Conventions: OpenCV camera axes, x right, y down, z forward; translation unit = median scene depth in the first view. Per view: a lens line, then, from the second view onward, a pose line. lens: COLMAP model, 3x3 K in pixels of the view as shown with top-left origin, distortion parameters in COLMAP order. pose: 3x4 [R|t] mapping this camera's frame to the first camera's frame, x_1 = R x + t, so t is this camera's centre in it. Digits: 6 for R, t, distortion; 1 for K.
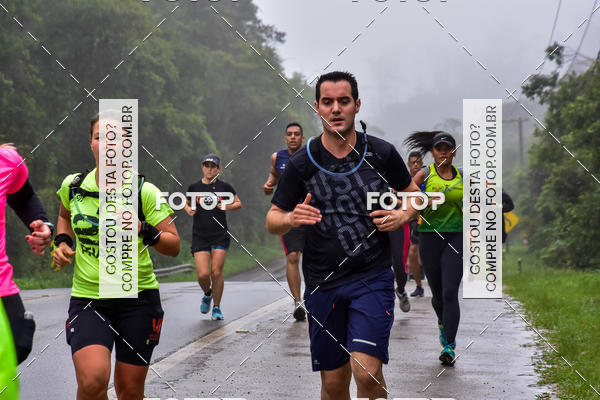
lens RADIAL K [[3687.7, 0, 325.1], [0, 3687.7, 200.3], [0, 0, 1]] dist [3.329321, 8.936992]
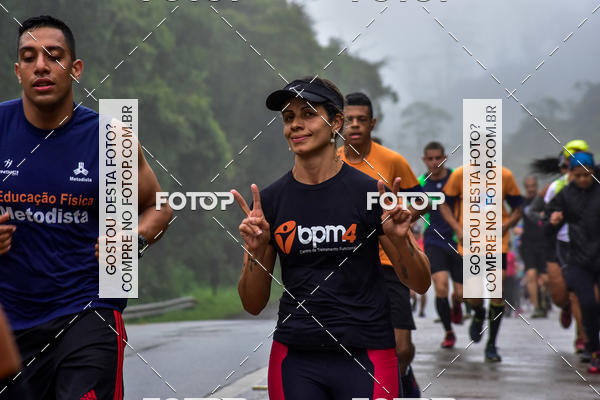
lens RADIAL K [[2755.6, 0, 311.2], [0, 2755.6, 206.2], [0, 0, 1]] dist [1.477993, 1.061760]
pose [[0.997495, -0.006497, -0.070435, 0.026759], [0.006713, 0.999973, 0.002825, -0.002398], [0.070415, -0.003291, 0.997512, 0.448092]]
